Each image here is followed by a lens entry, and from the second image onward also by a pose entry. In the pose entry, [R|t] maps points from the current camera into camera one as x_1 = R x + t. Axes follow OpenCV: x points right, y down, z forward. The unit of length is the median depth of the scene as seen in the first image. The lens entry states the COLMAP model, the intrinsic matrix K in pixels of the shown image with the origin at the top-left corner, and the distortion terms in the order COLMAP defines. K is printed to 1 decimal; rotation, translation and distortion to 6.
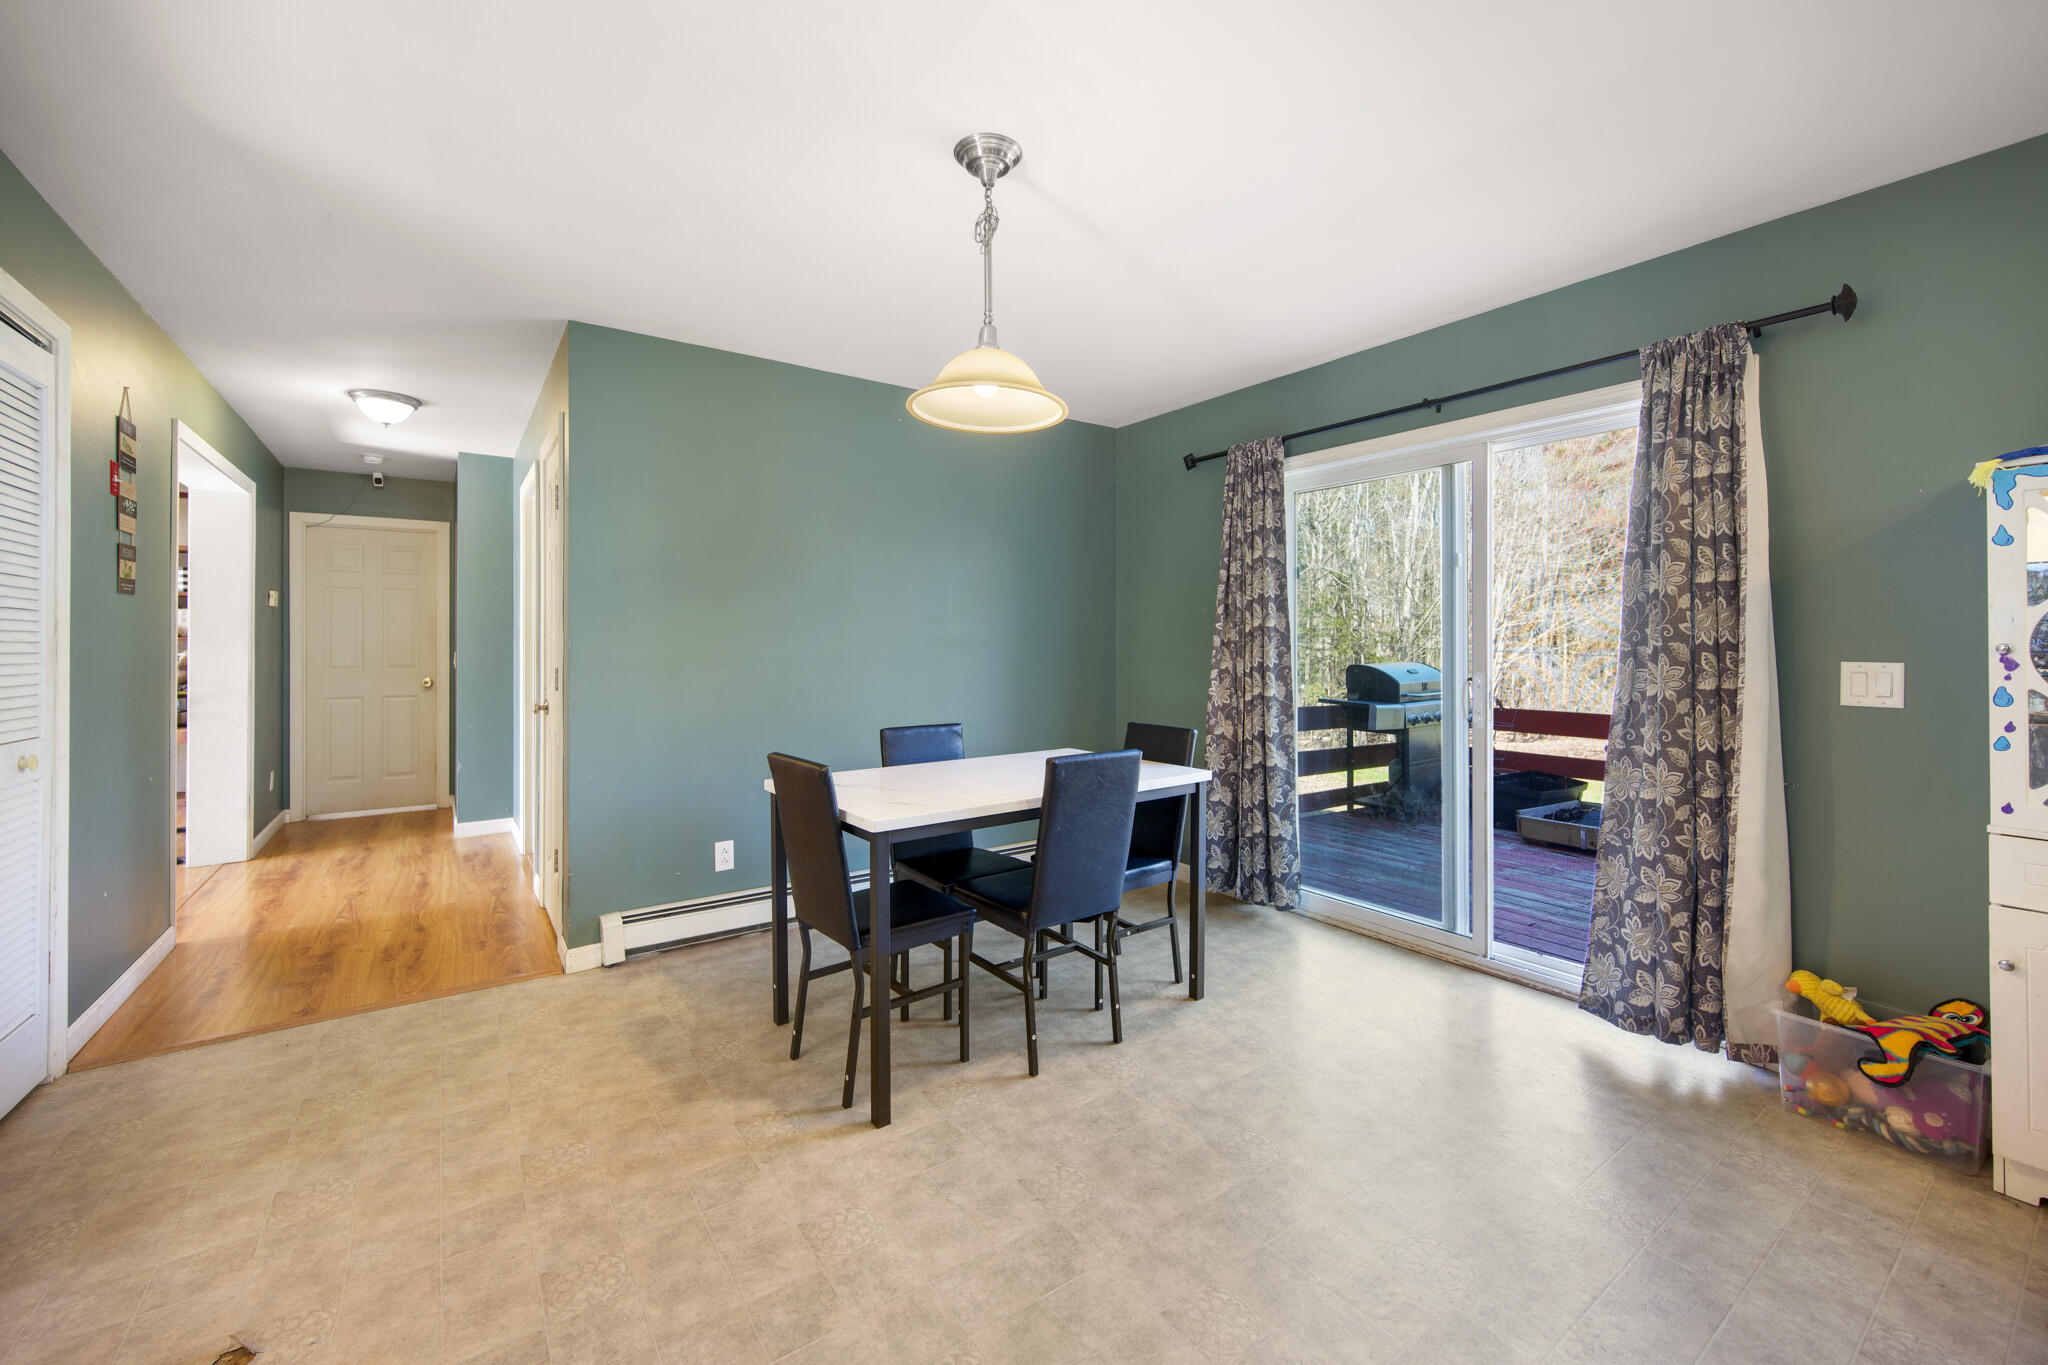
lens RADIAL K [[826.7, 0, 1028.4], [0, 826.7, 639.5], [0, 0, 1]] dist [0.000039, 0.000113]
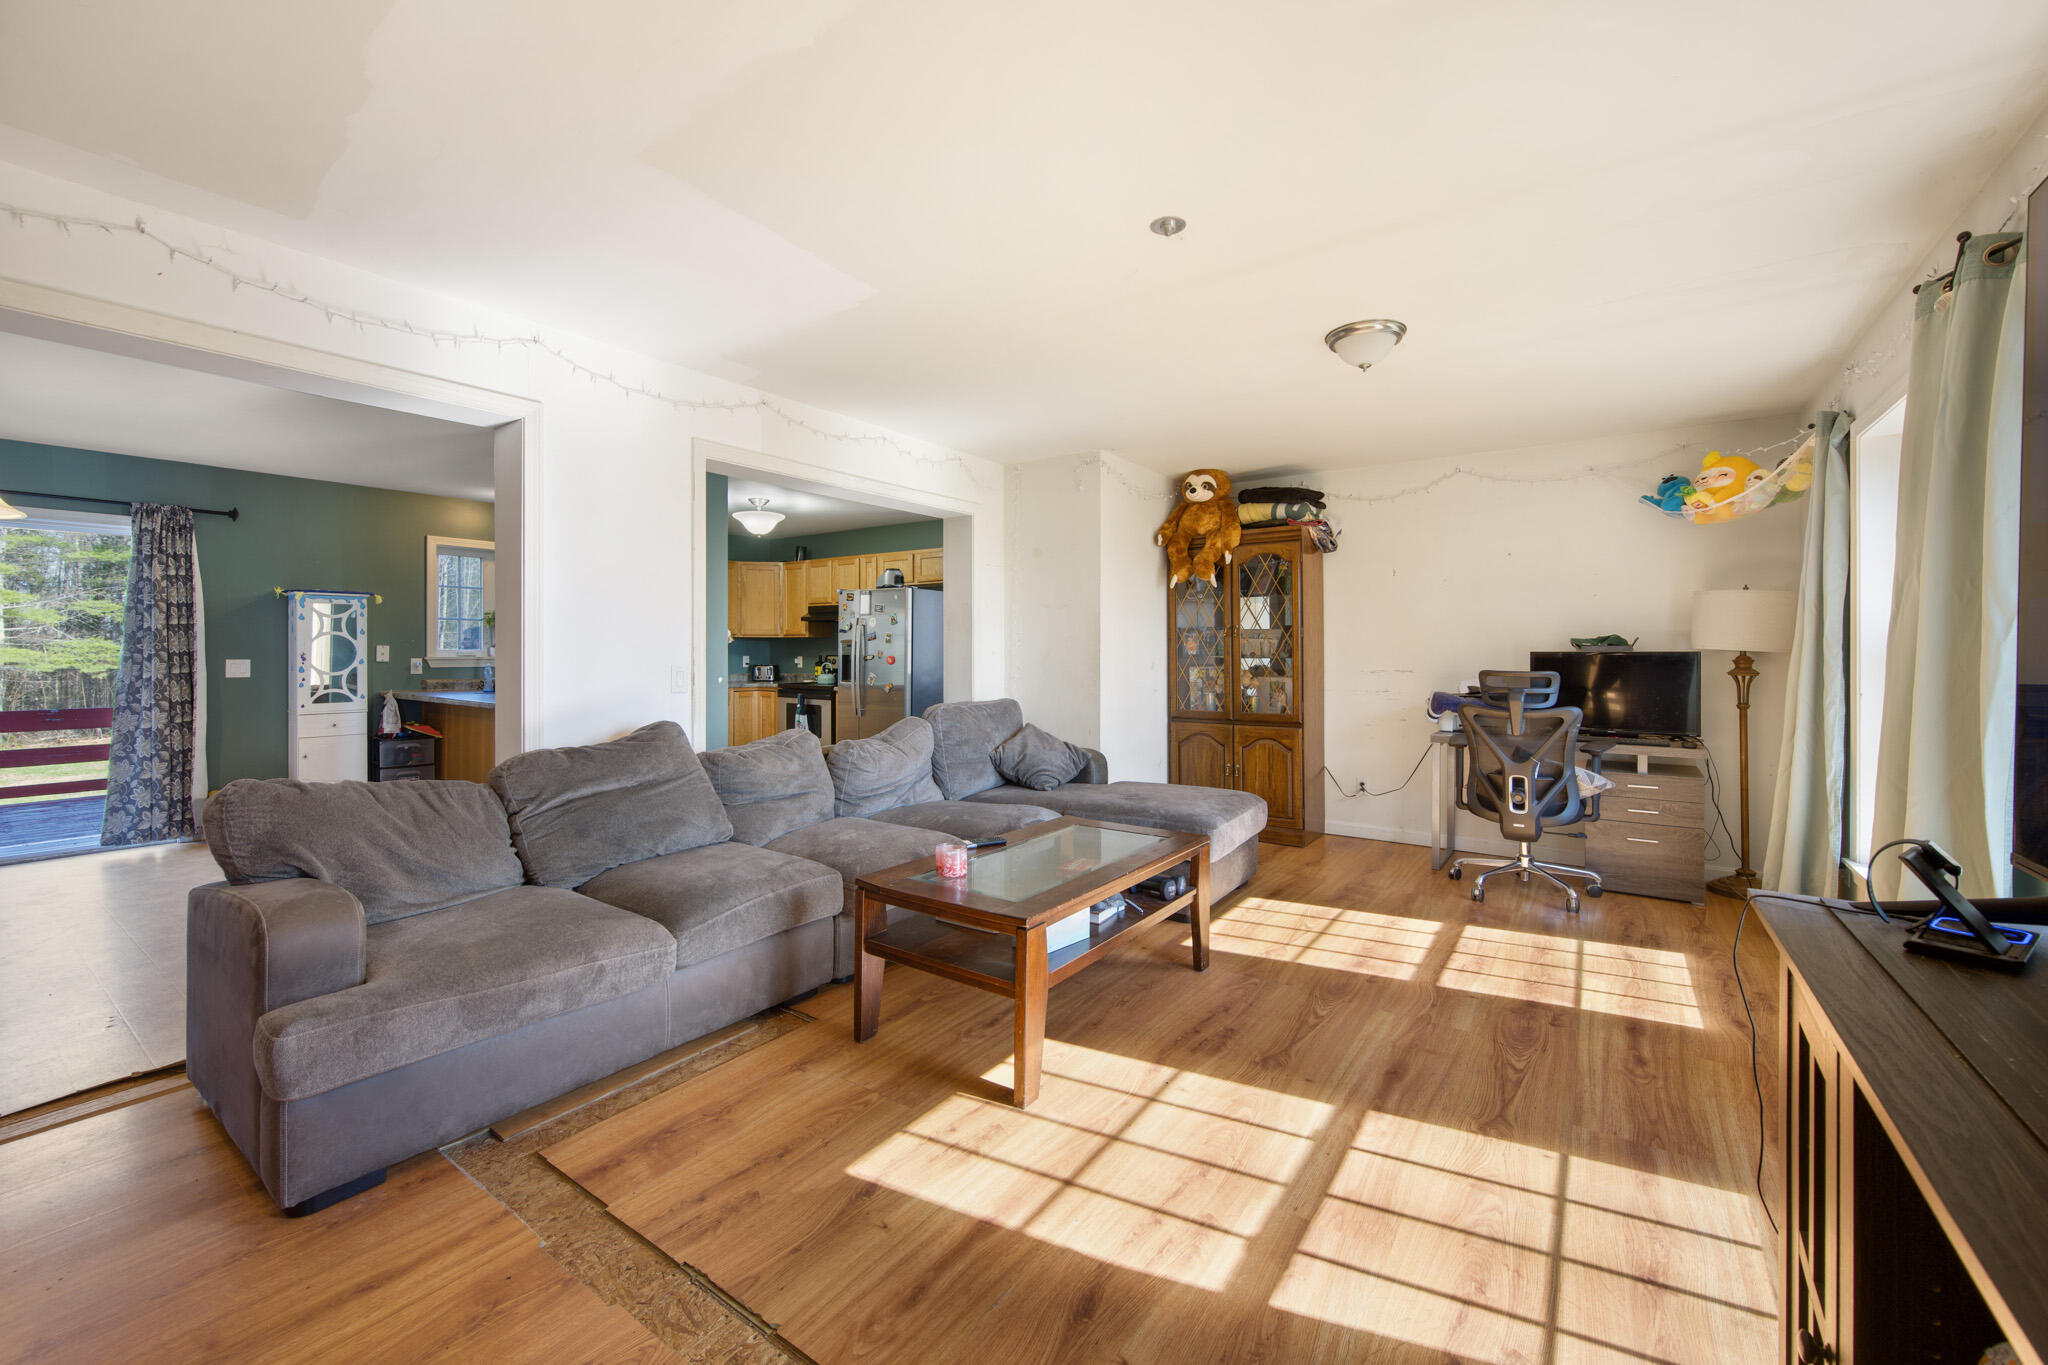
lens RADIAL K [[818.6, 0, 1027.4], [0, 818.6, 645.9], [0, 0, 1]] dist [-0.001356, -0.000097]
pose [[-0.327619, 0.006914, 0.944785, -1.463980], [-0.003822, 0.999955, -0.008643, -0.001128], [-0.944802, -0.006442, -0.327578, -0.310723]]
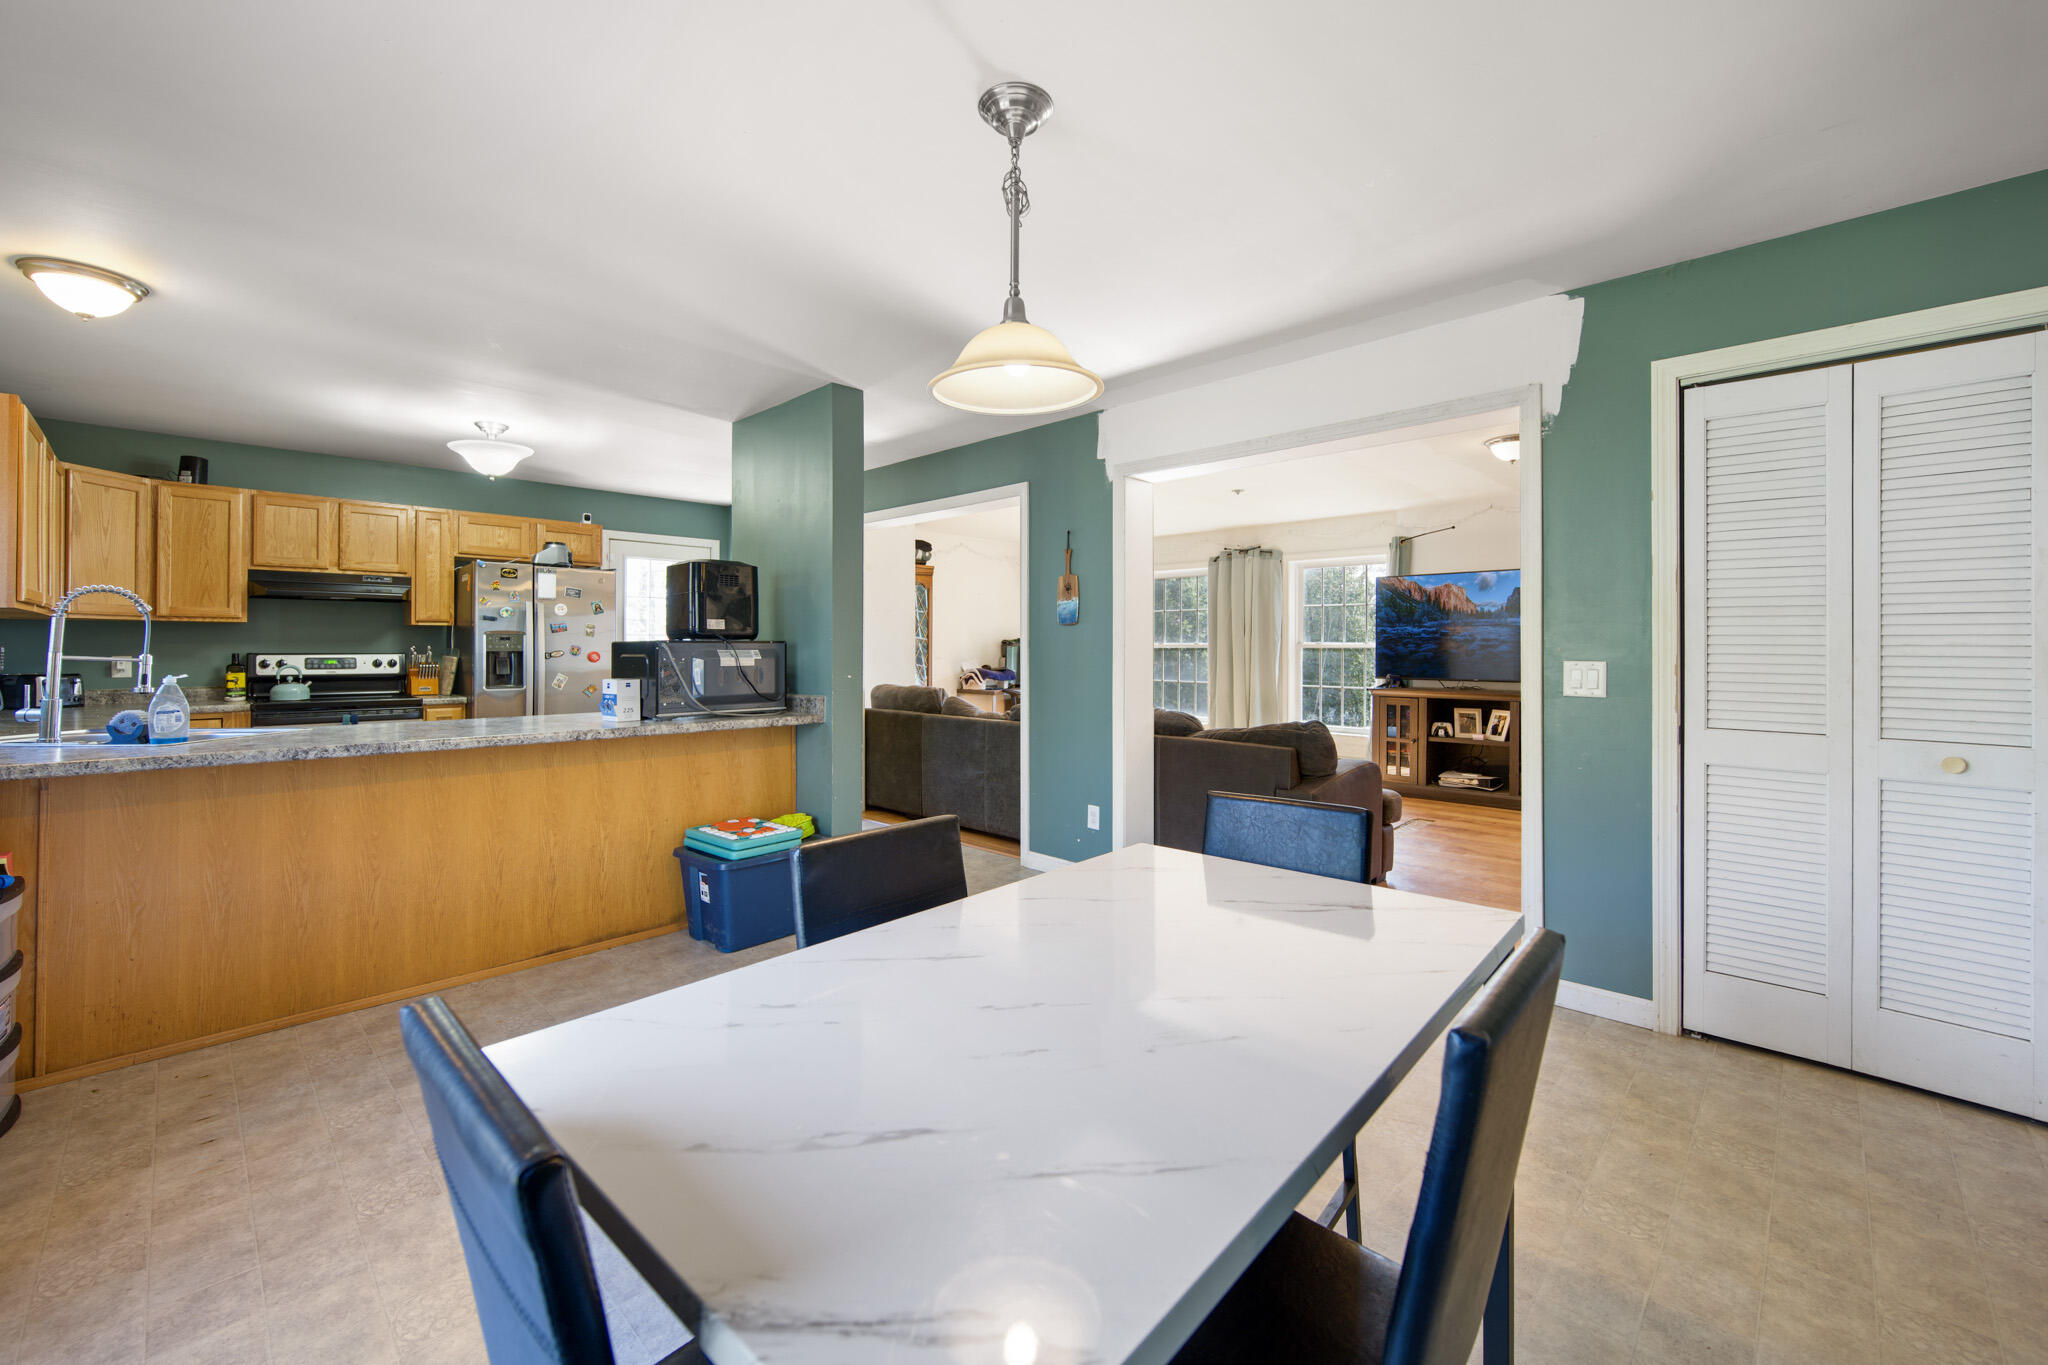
lens RADIAL K [[818.6, 0, 1027.4], [0, 818.6, 645.9], [0, 0, 1]] dist [-0.001356, -0.000097]
pose [[-0.983927, 0.000931, -0.178569, 0.063693], [0.001807, 0.999987, -0.004743, 0.003986], [0.178562, -0.004990, -0.983916, 1.223989]]
